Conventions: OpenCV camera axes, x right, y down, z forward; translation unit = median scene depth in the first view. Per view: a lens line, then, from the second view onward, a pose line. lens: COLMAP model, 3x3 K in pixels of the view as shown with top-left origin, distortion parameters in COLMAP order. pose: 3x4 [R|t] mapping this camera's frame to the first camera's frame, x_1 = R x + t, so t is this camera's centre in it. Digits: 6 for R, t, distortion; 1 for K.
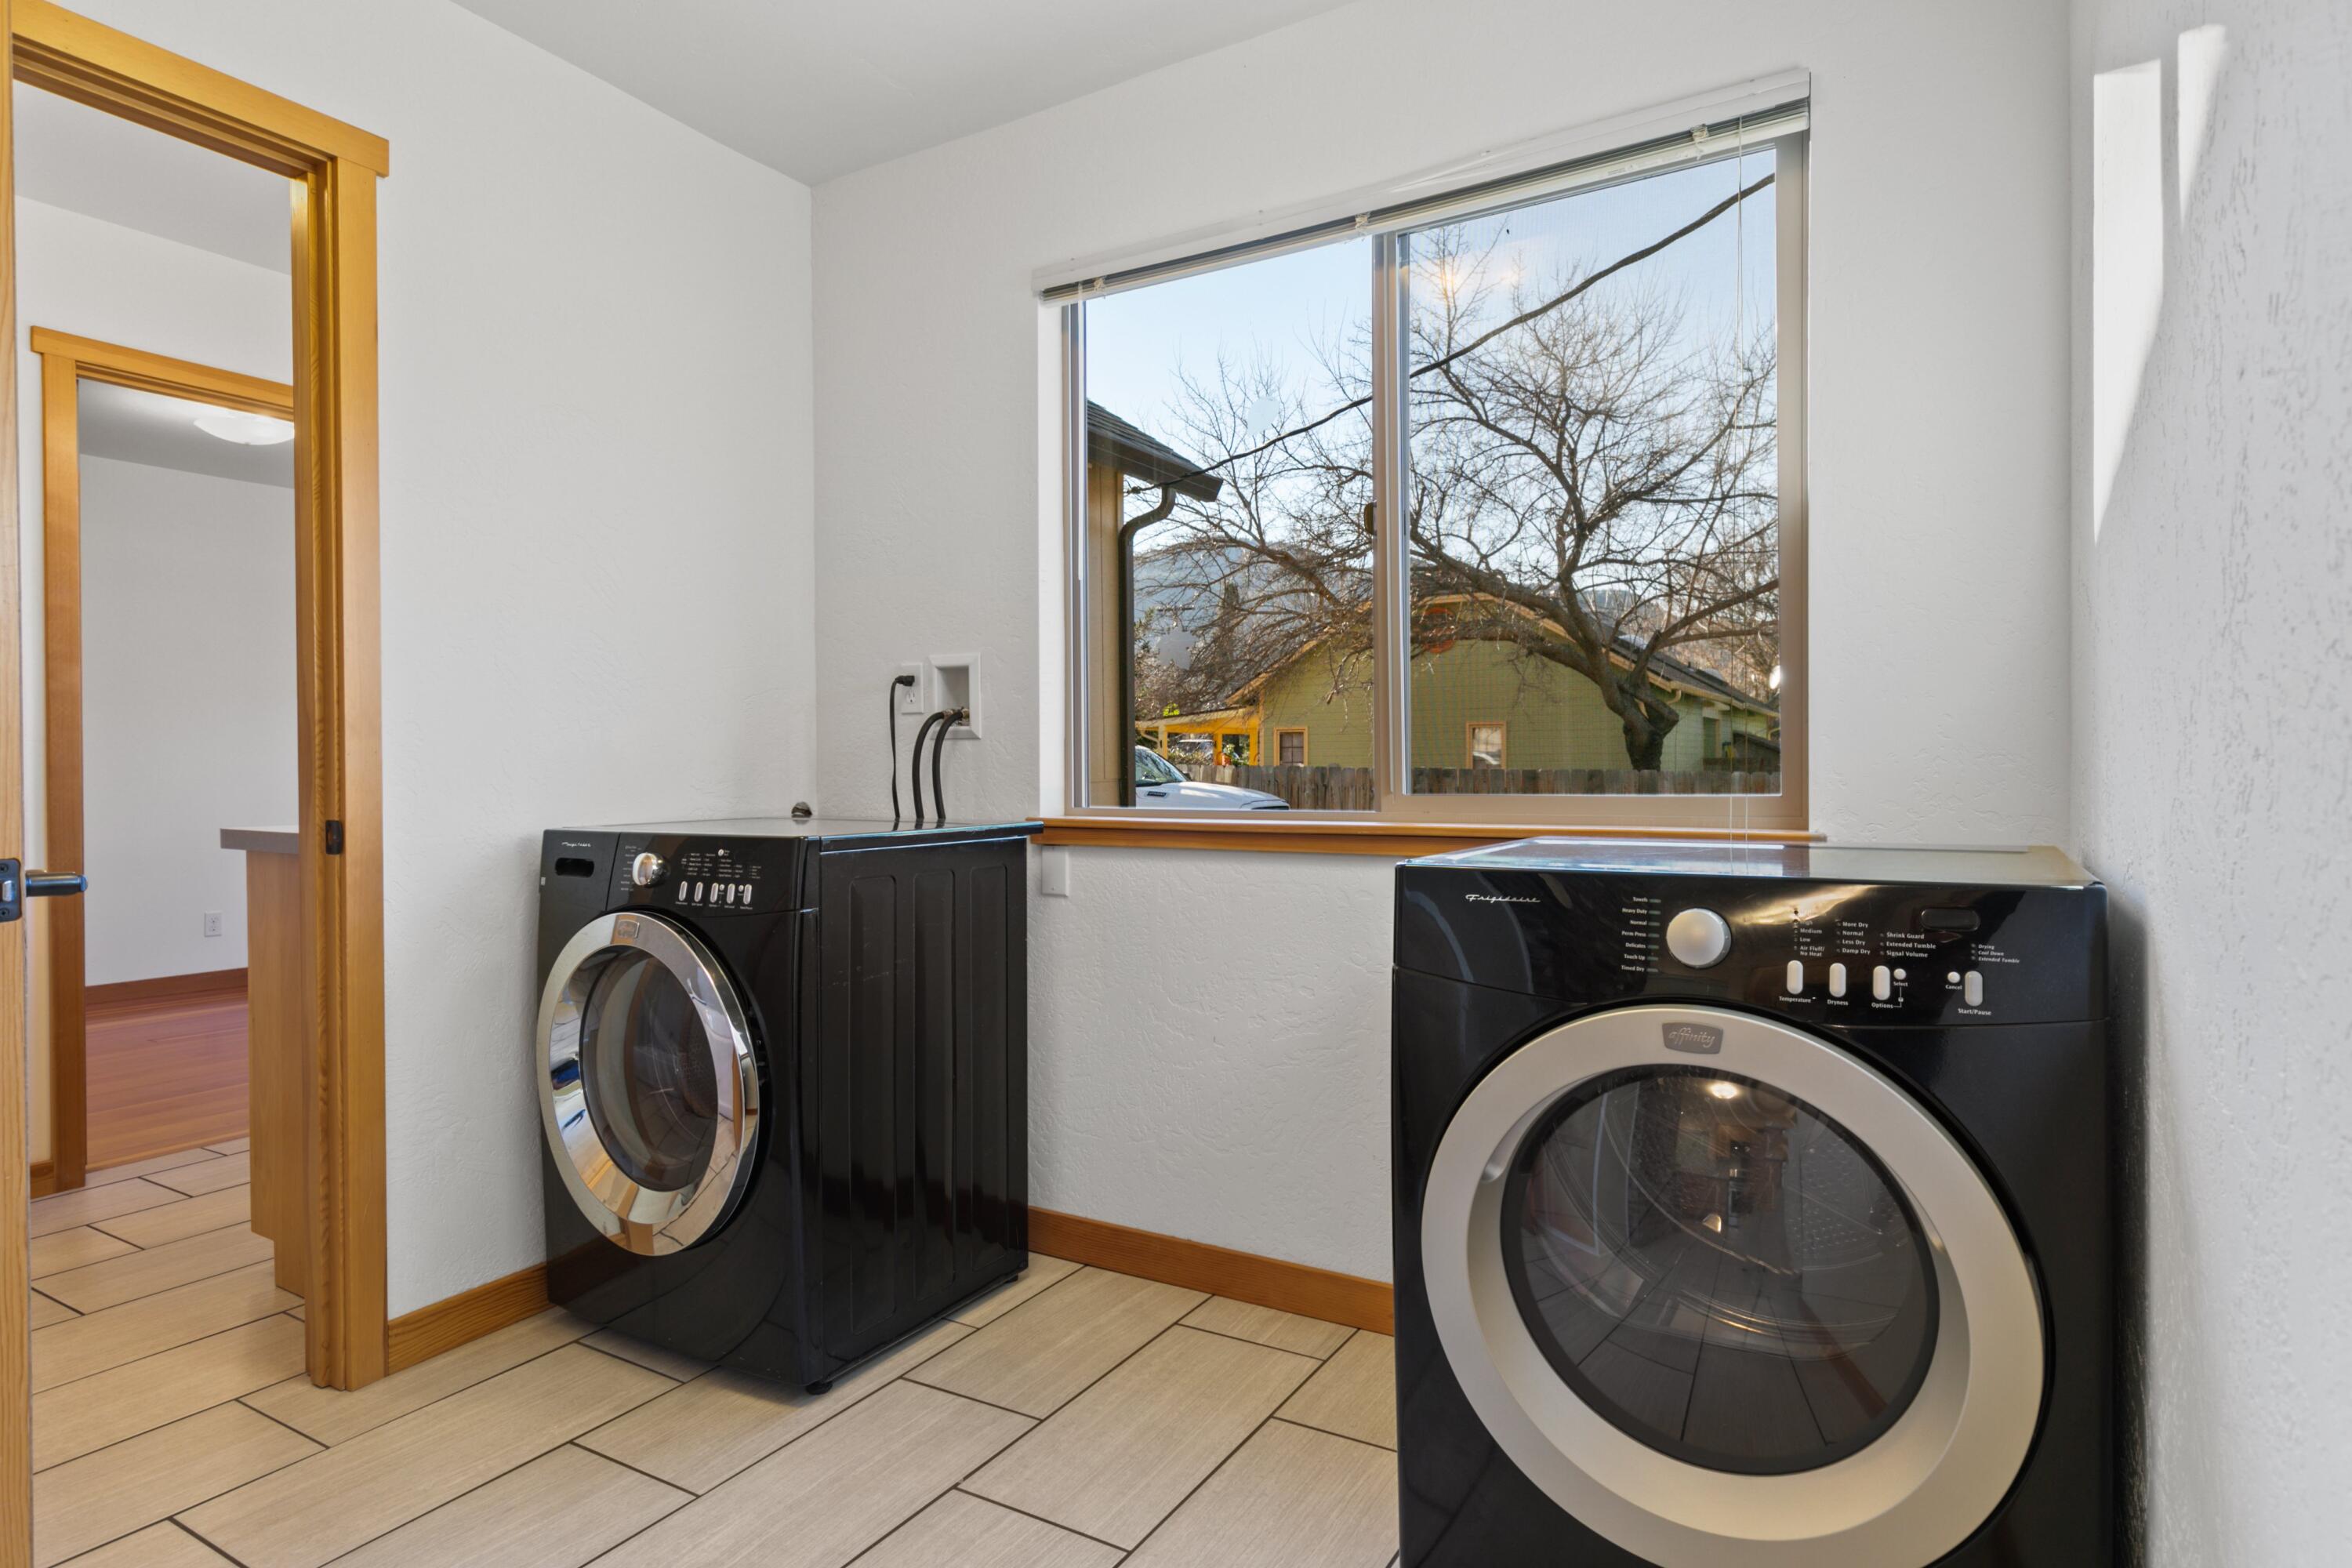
lens RADIAL K [[1290.2, 0, 1188.7], [0, 1290.2, 779.1], [0, 0, 1]] dist [0.001490, 0.001593]
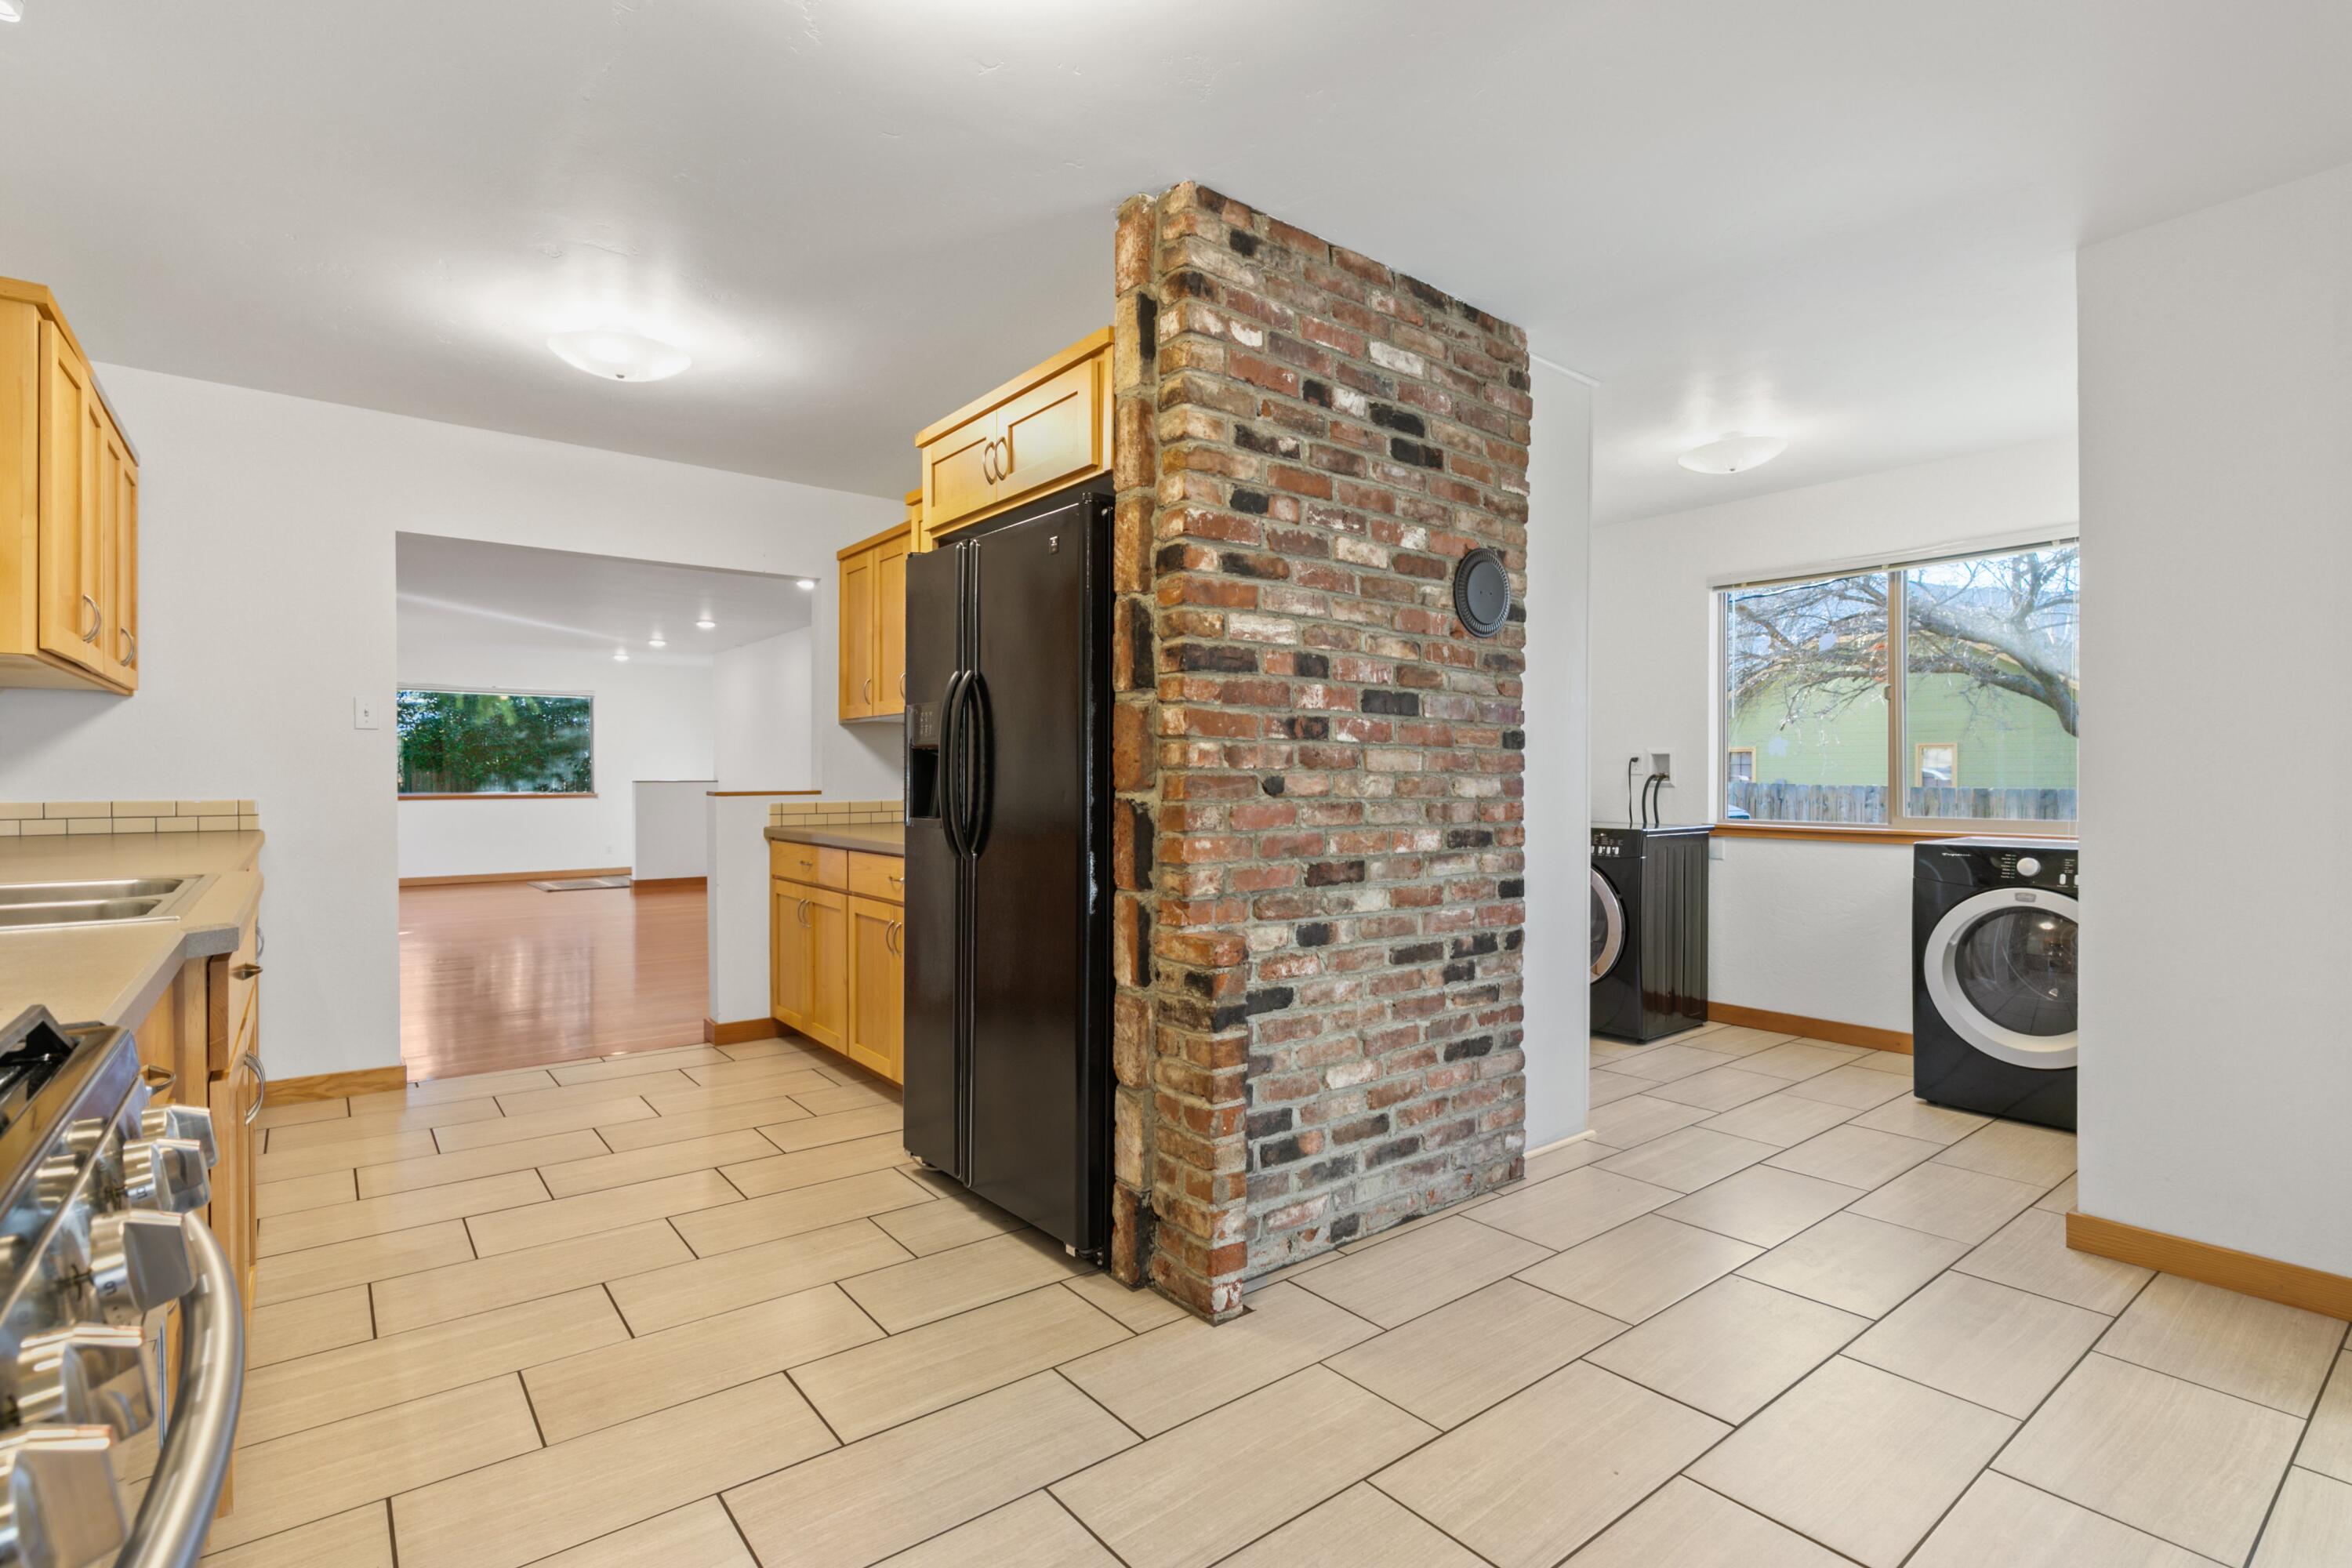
lens RADIAL K [[1107.4, 0, 1186.2], [0, 1107.4, 778.4], [0, 0, 1]] dist [-0.002412, 0.001311]
pose [[0.933263, 0.007338, -0.359119, -0.256306], [-0.009522, 0.999945, -0.004315, -0.029565], [0.359068, 0.007447, 0.933282, -1.037299]]
